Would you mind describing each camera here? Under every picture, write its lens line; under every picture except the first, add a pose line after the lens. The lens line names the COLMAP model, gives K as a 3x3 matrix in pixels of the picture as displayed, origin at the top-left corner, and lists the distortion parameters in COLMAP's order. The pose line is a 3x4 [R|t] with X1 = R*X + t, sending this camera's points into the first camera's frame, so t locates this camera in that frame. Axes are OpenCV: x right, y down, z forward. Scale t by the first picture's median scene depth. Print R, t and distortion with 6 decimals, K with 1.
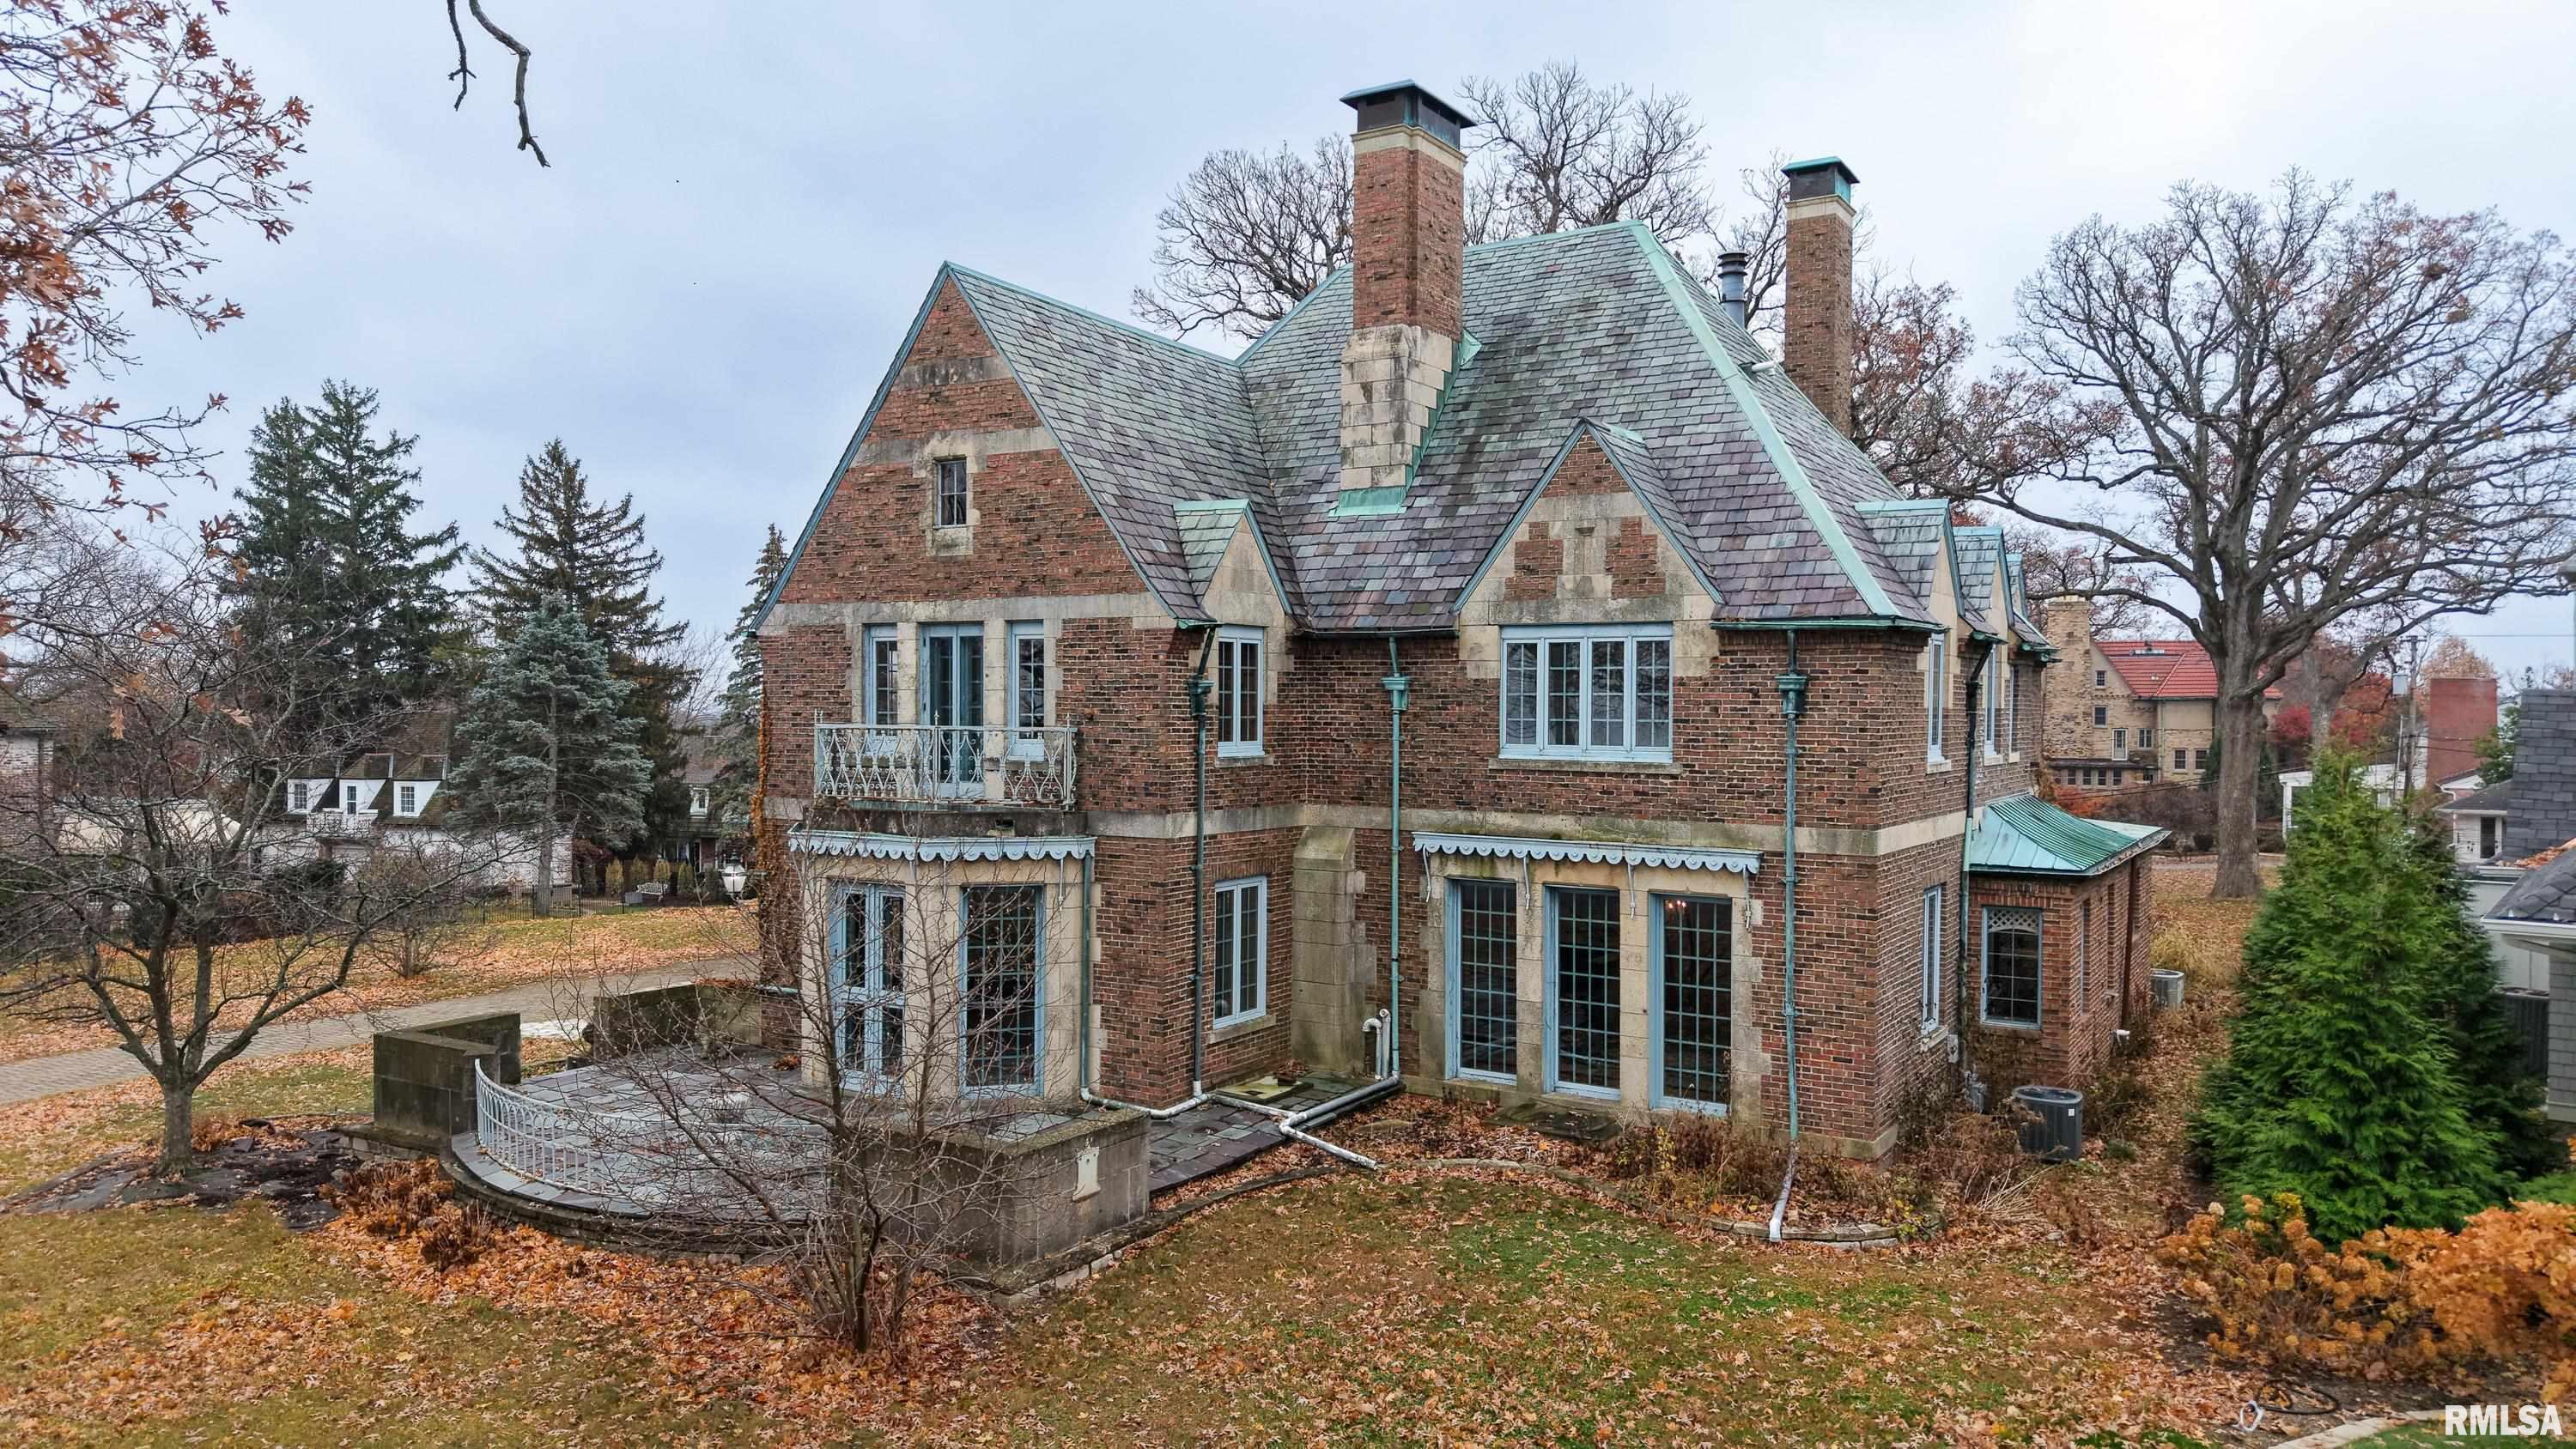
lens RADIAL K [[1847.8, 0, 1302.2], [0, 1847.8, 732.9], [0, 0, 1]] dist [0.141410, -0.391622]
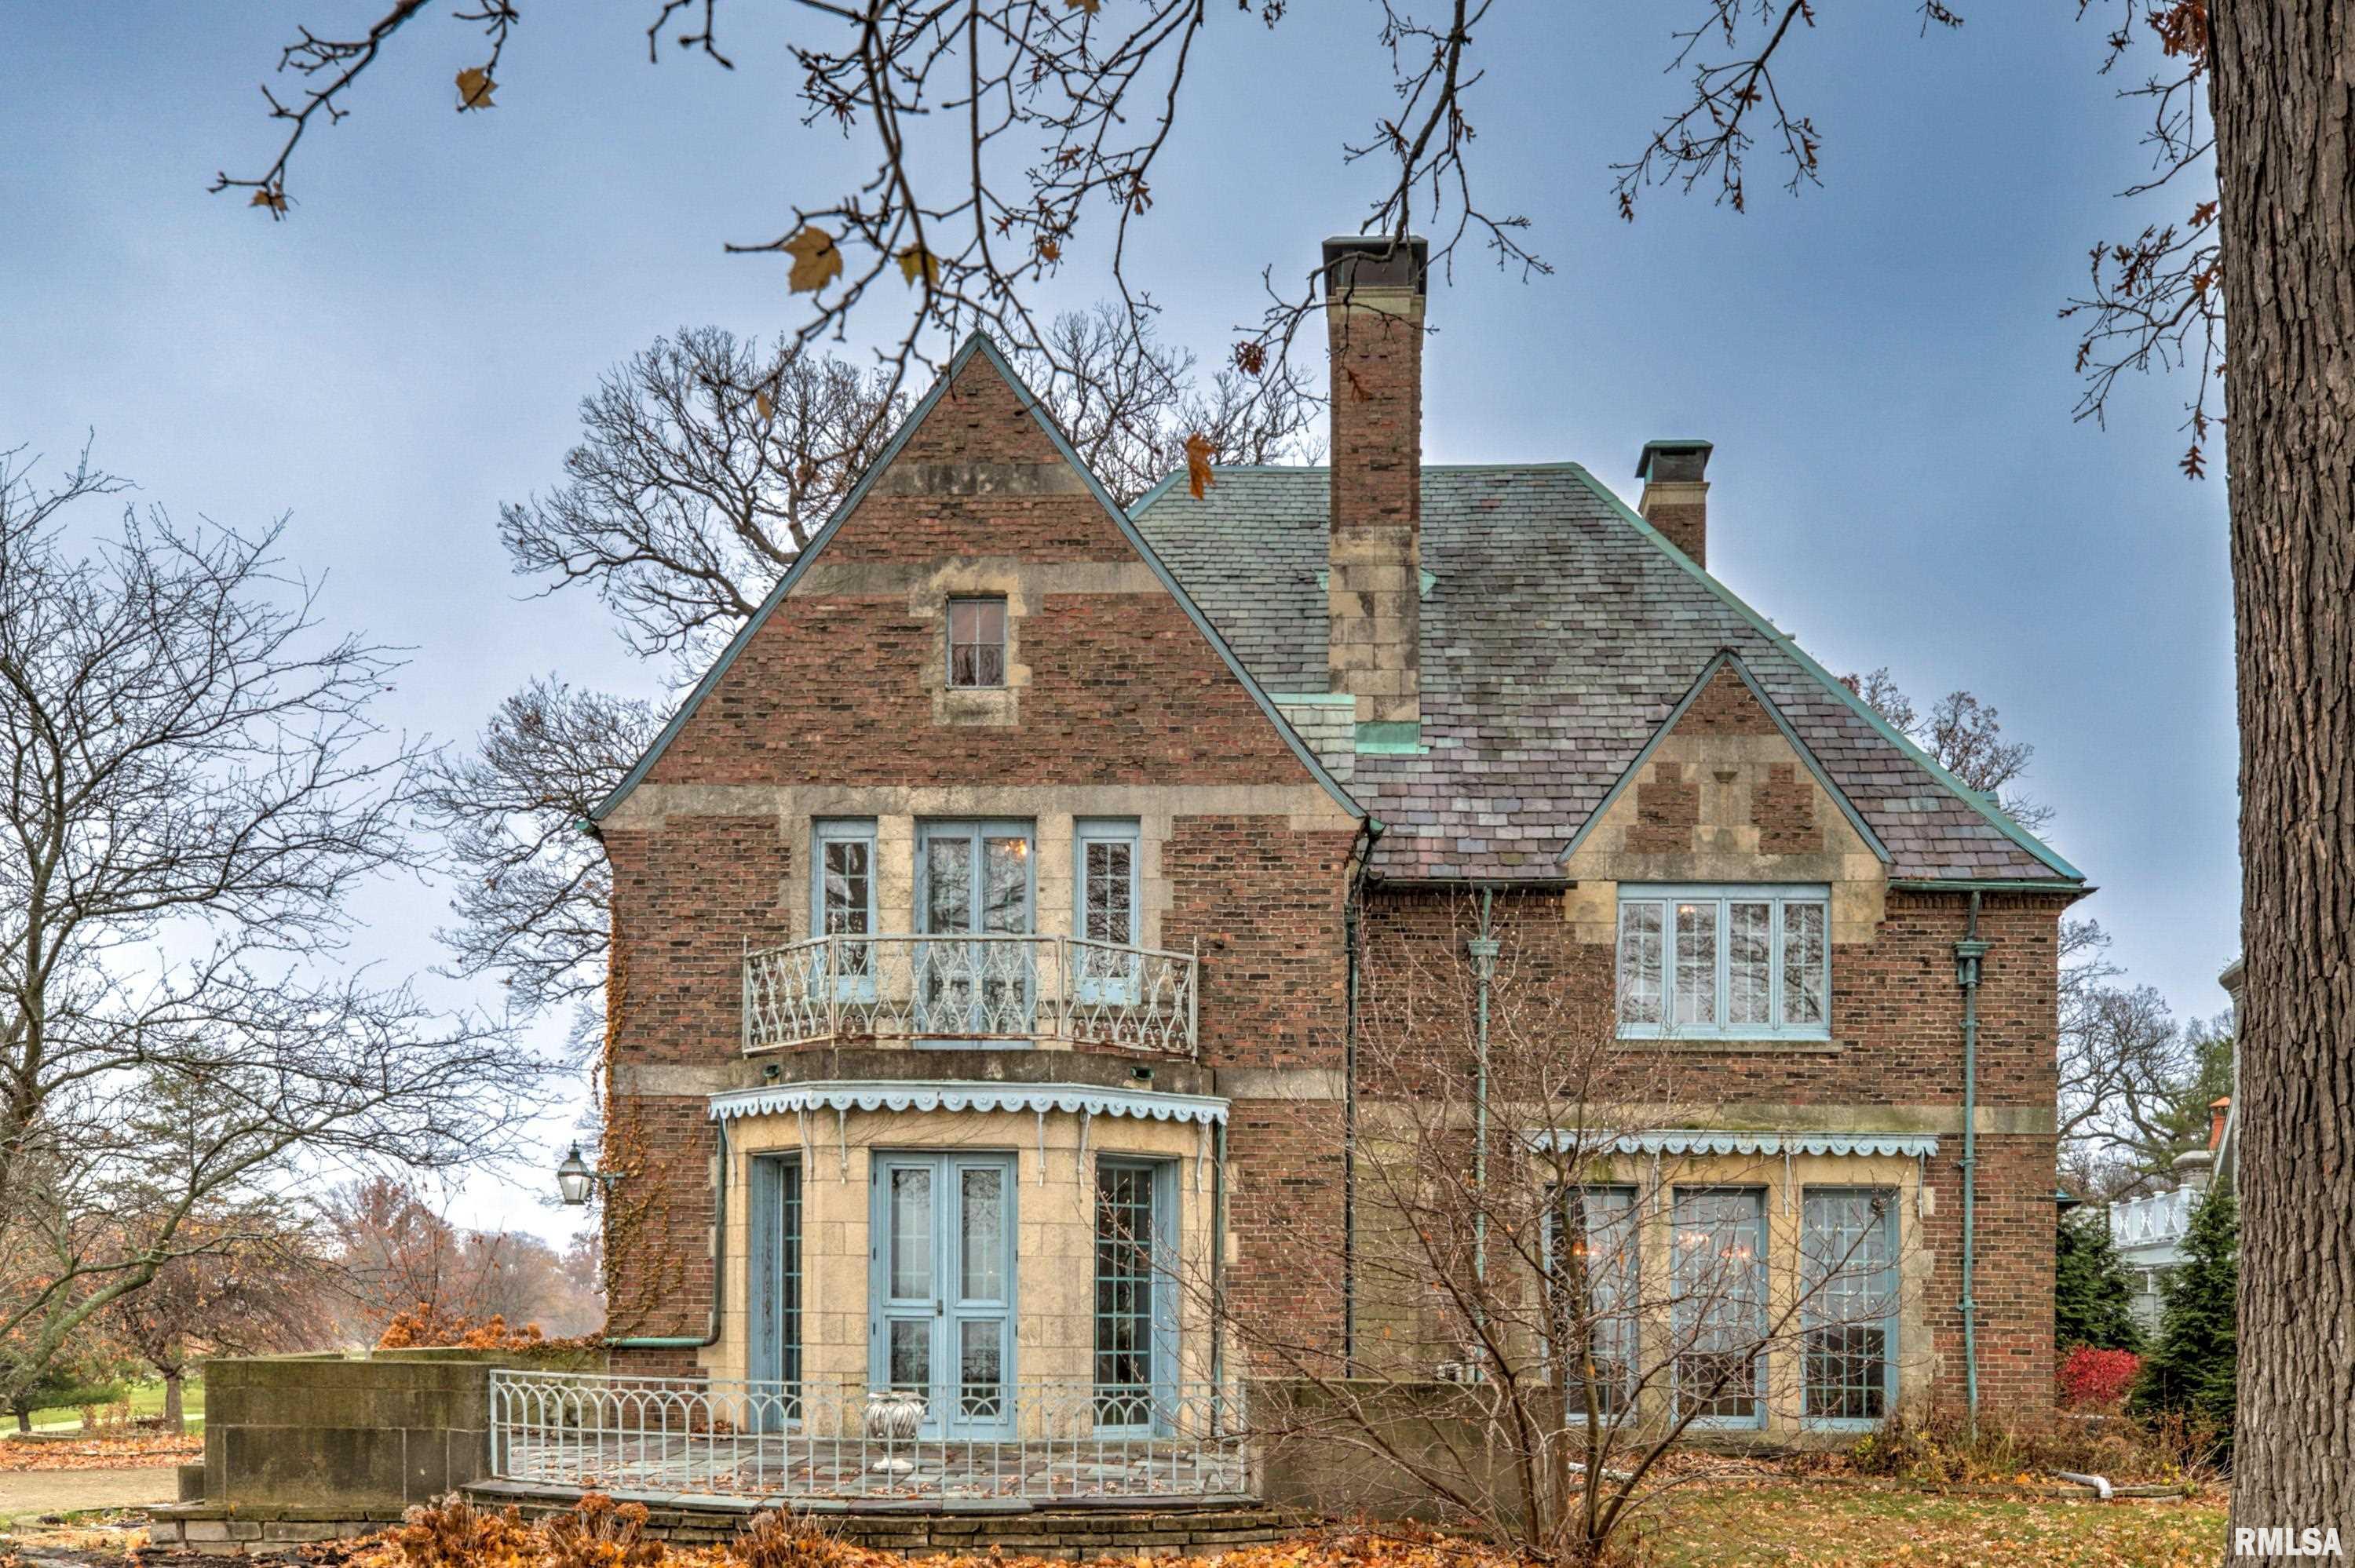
lens RADIAL K [[2538.4, 0, 1316.7], [0, 2538.4, 1348.0], [0, 0, 1]] dist [-0.006232, -0.014506]
pose [[0.856626, -0.000687, 0.515937, -0.610552], [0.006059, 0.999944, -0.008727, 0.164687], [-0.515902, 0.010602, 0.856582, 0.079593]]
